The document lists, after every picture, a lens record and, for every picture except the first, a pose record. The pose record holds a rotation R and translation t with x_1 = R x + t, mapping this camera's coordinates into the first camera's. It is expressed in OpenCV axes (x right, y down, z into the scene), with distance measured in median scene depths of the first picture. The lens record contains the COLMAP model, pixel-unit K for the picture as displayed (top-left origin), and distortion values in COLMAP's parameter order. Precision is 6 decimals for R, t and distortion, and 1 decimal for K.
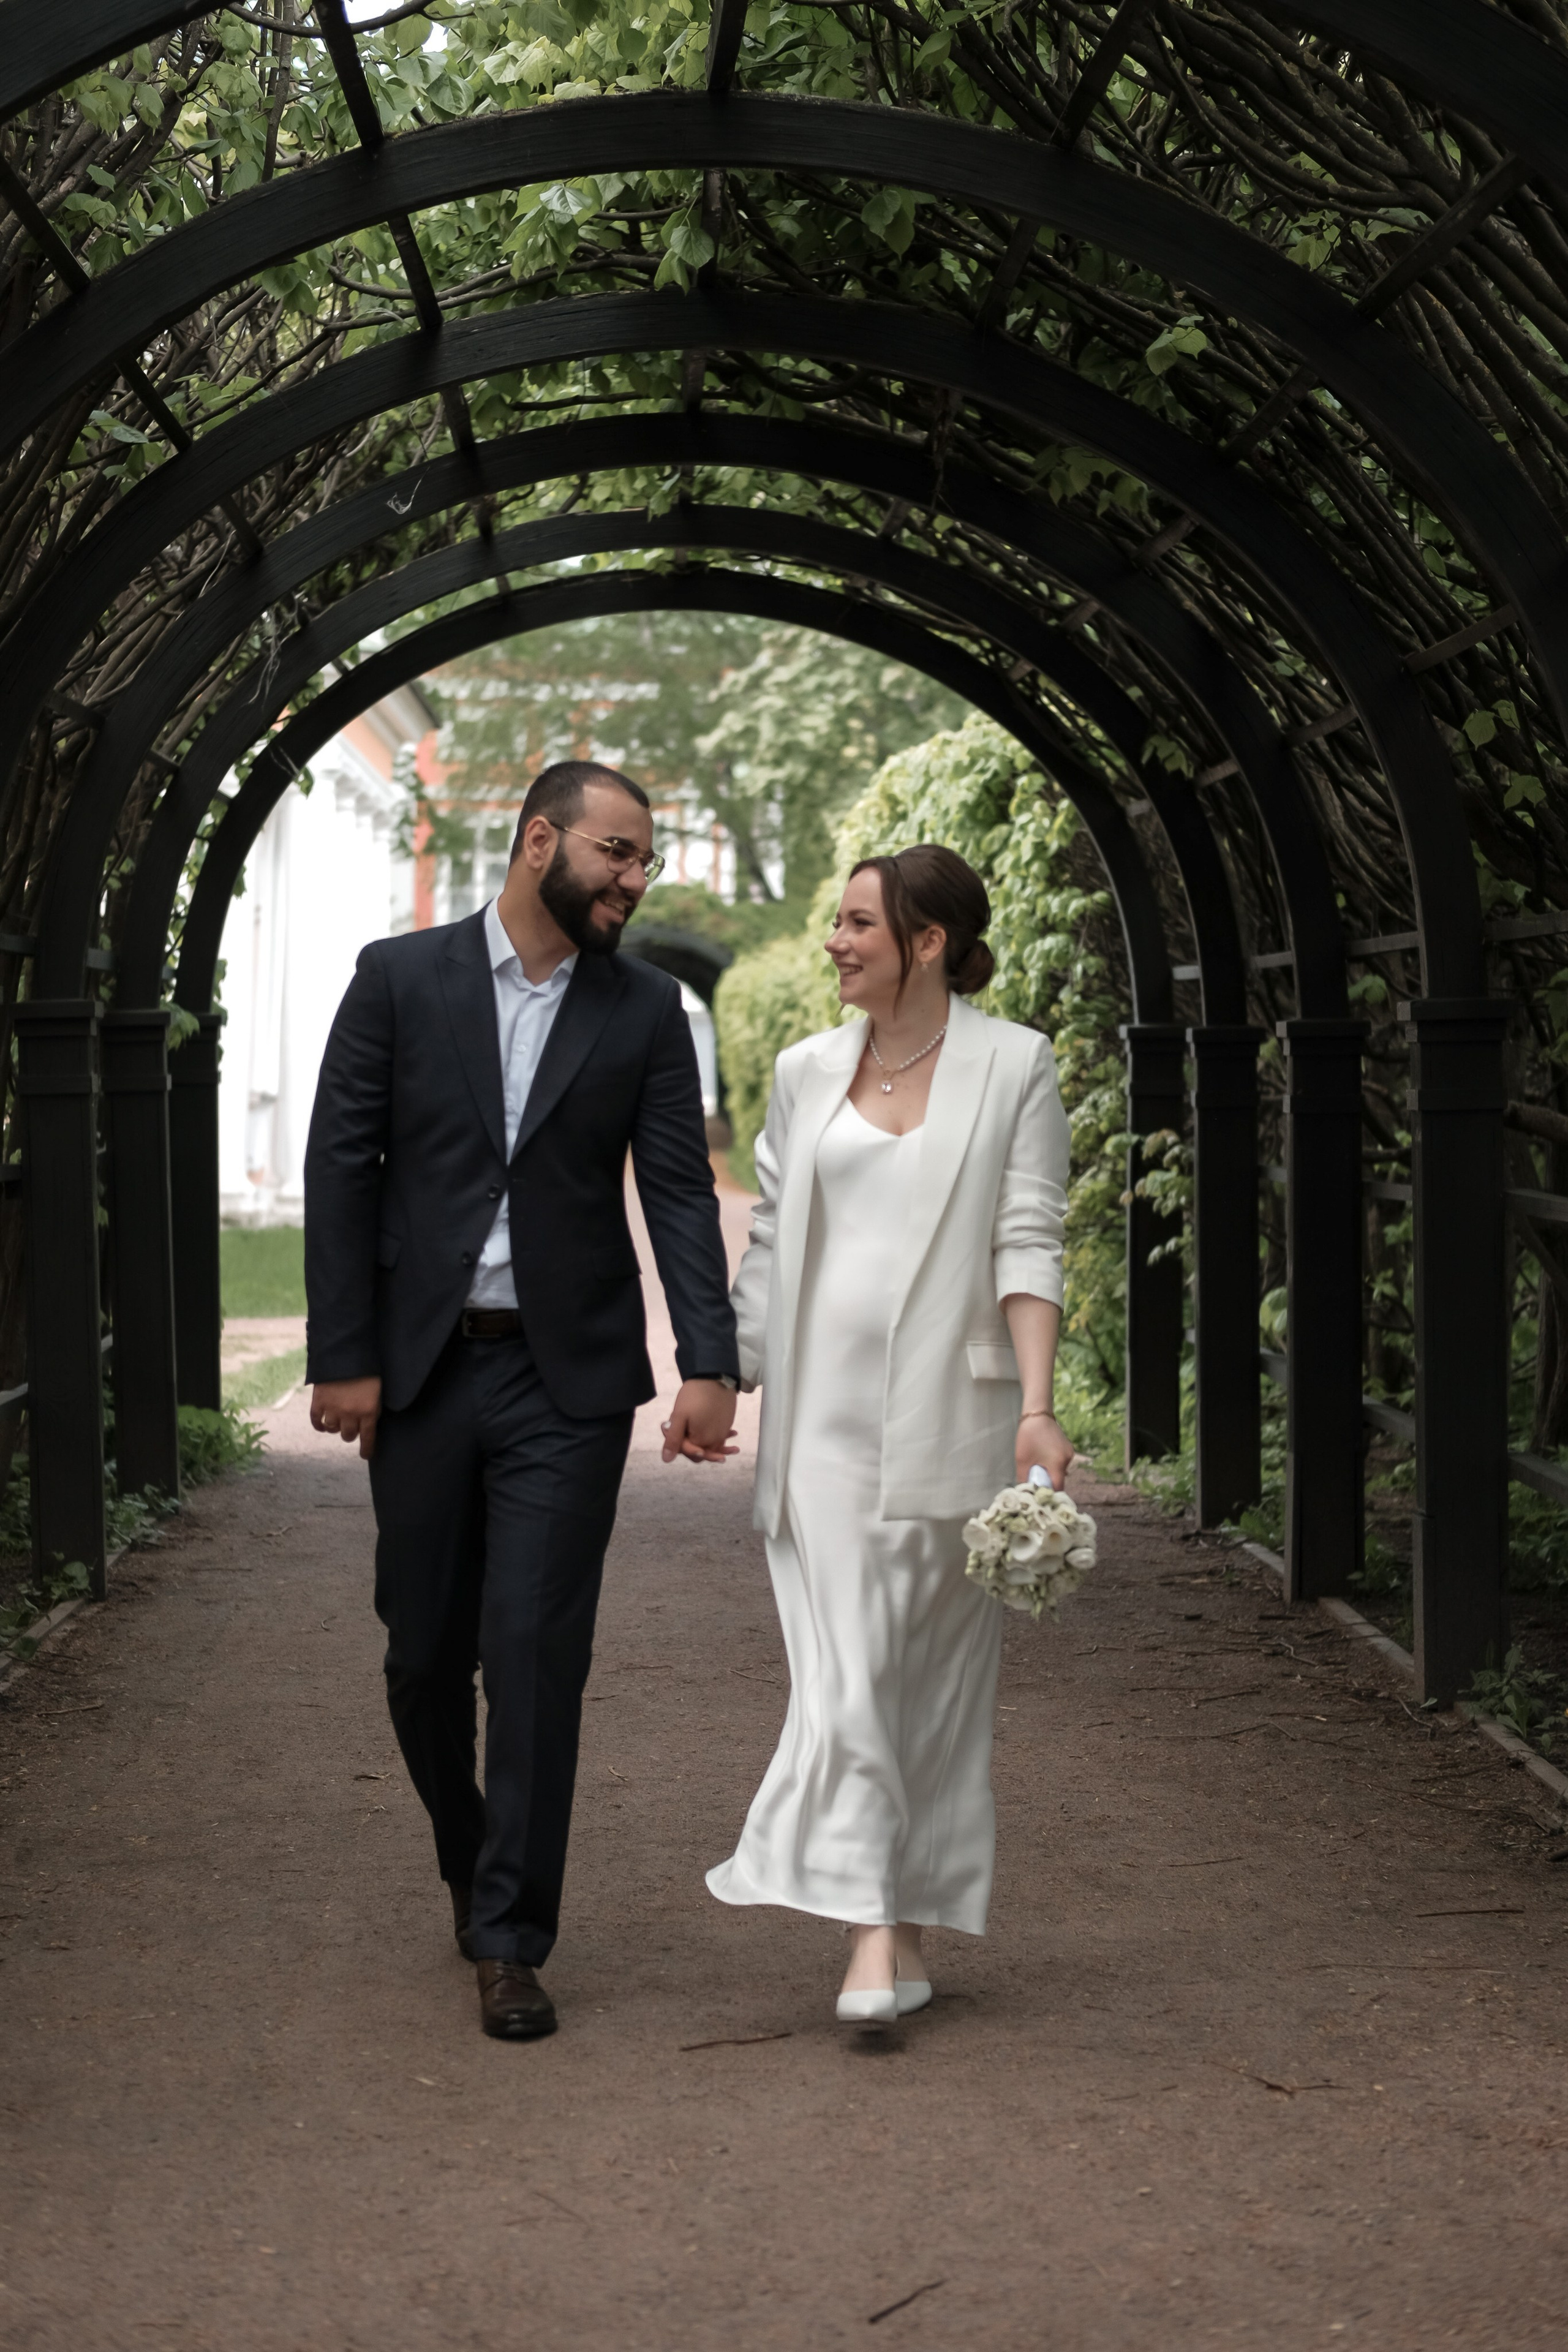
lens RADIAL K [[4990.9, 0, 783.5], [0, 4990.9, 1176.2], [0, 0, 1]] dist [0.003235, 0.218012]
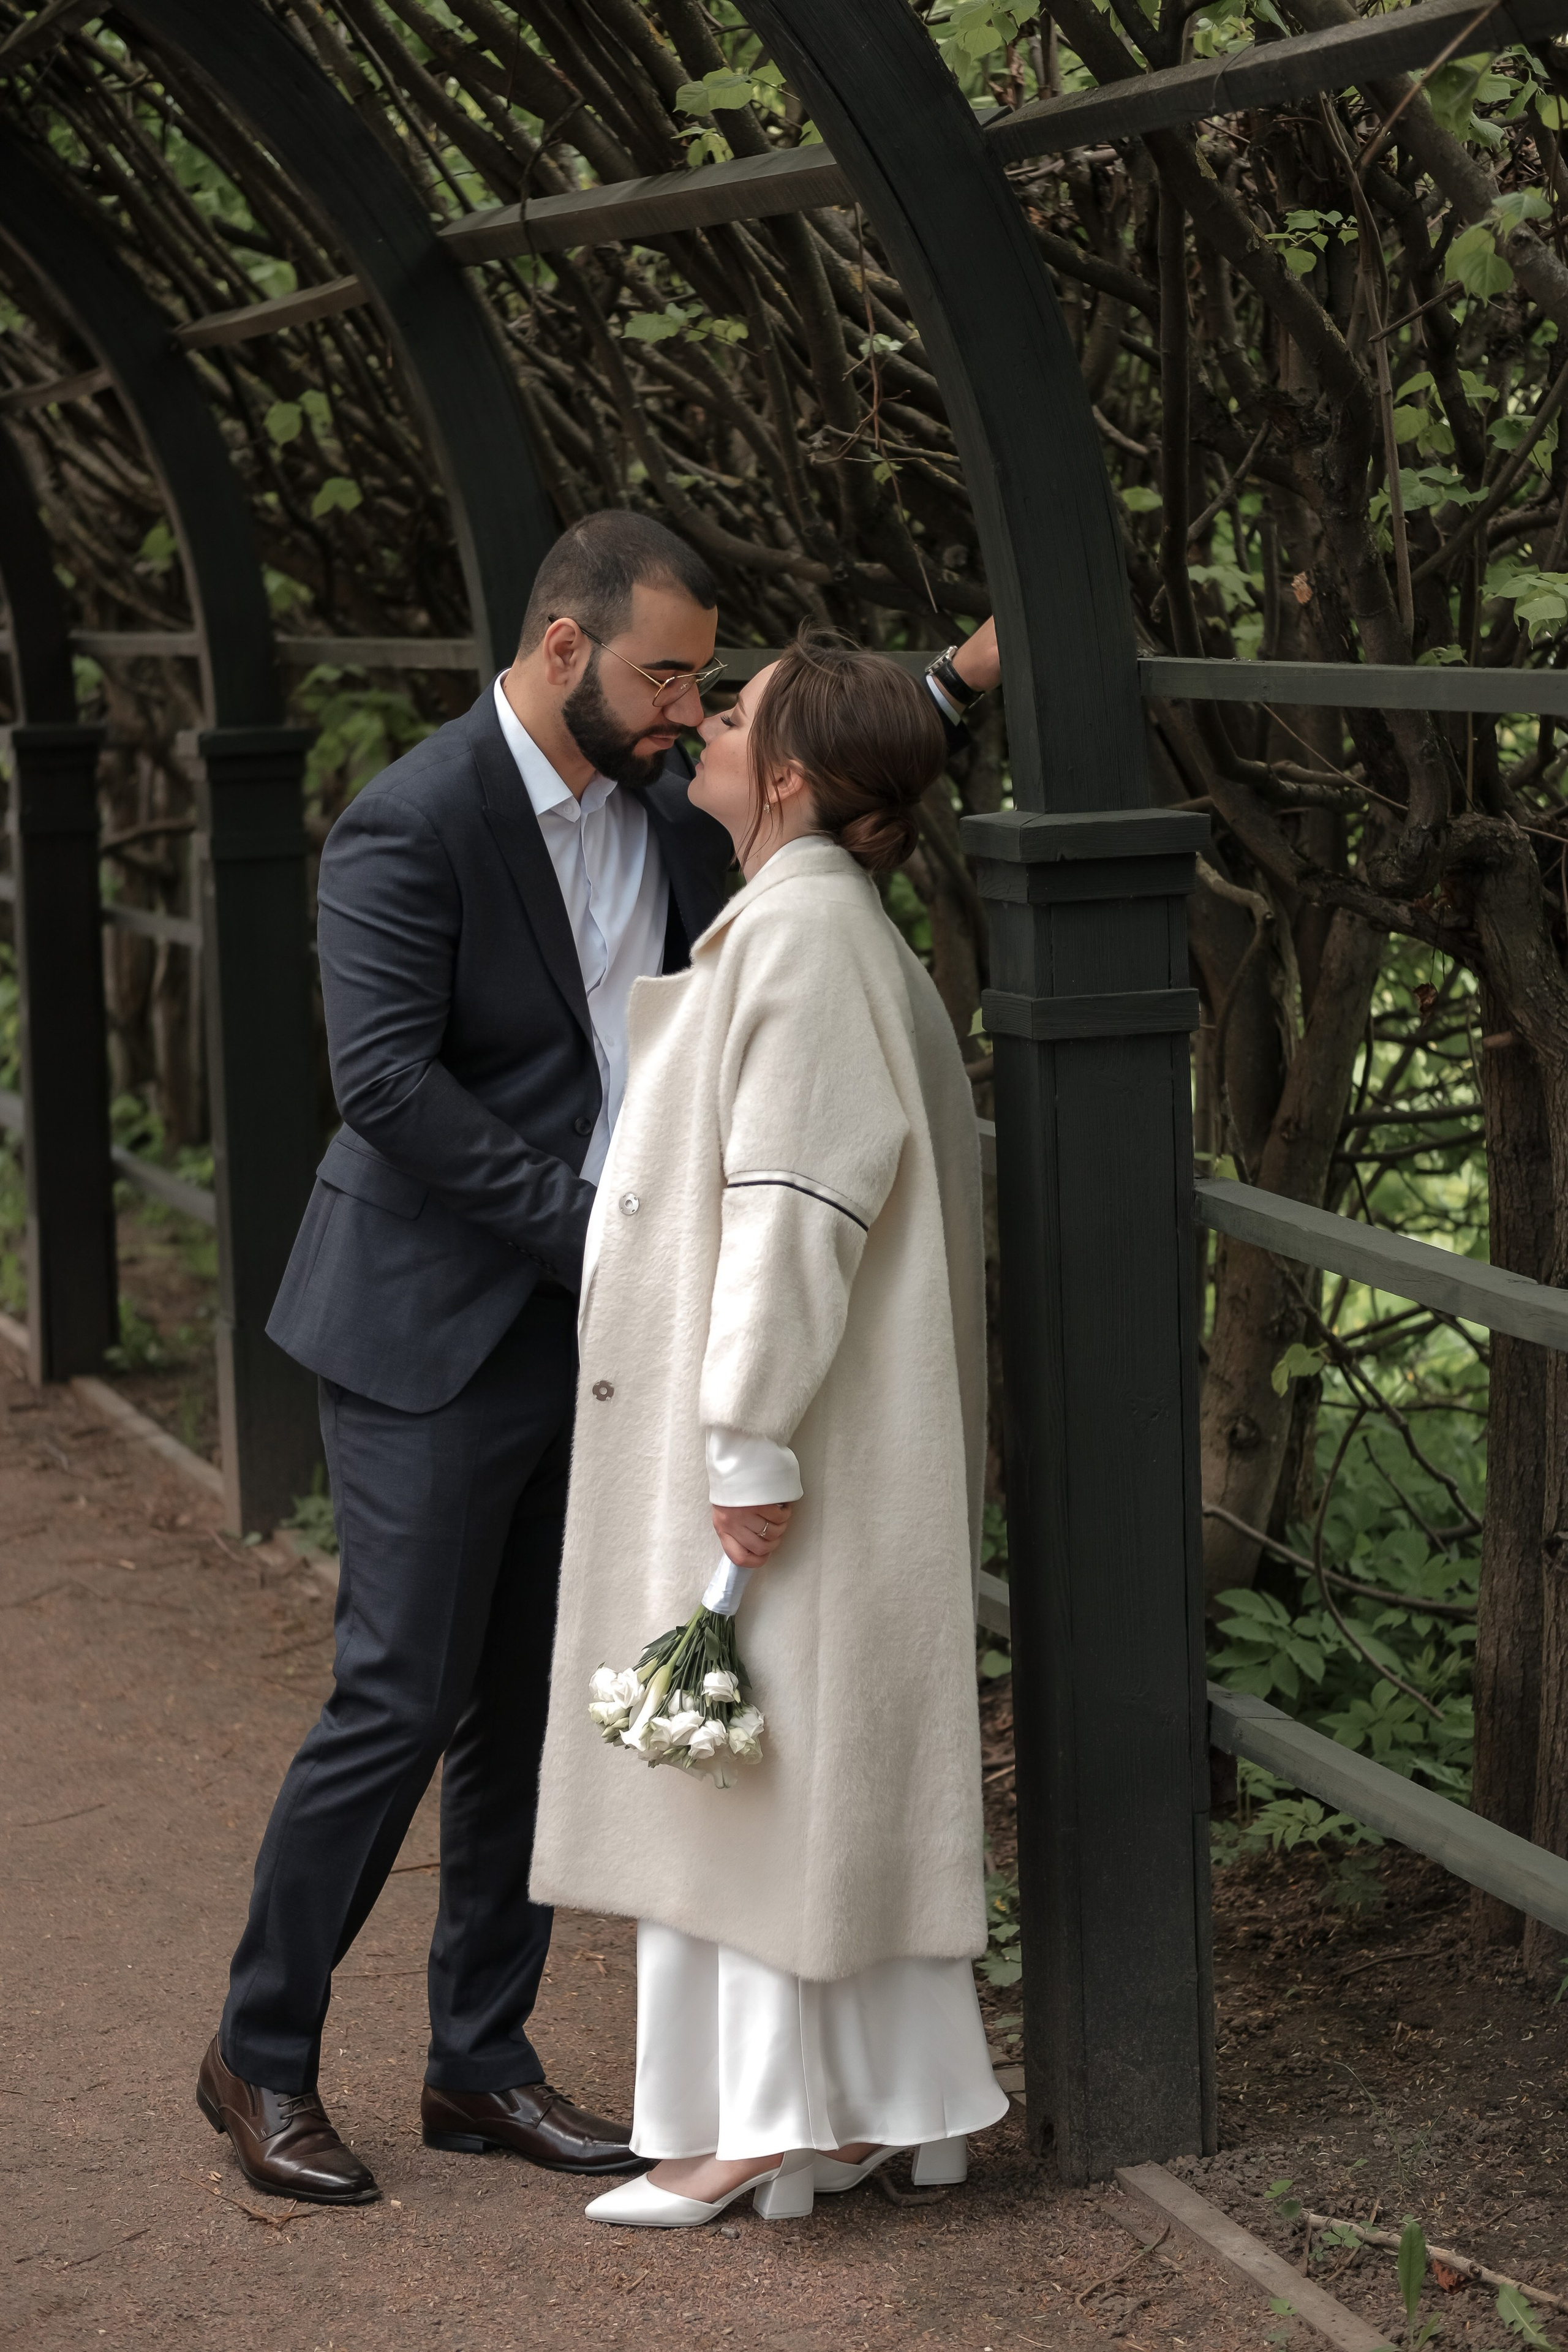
lens RADIAL K [[4990.9, 0, 783.5], [0, 4990.9, 1176.2], [0, 0, 1]] dist [0.003235, 0.218012]
pose [[0.957379, -0.050718, 0.284347, -0.026933], [0.025509, 0.995463, 0.091667, -0.035717], [-0.287706, -0.080507, 0.954329, 0.140750]]
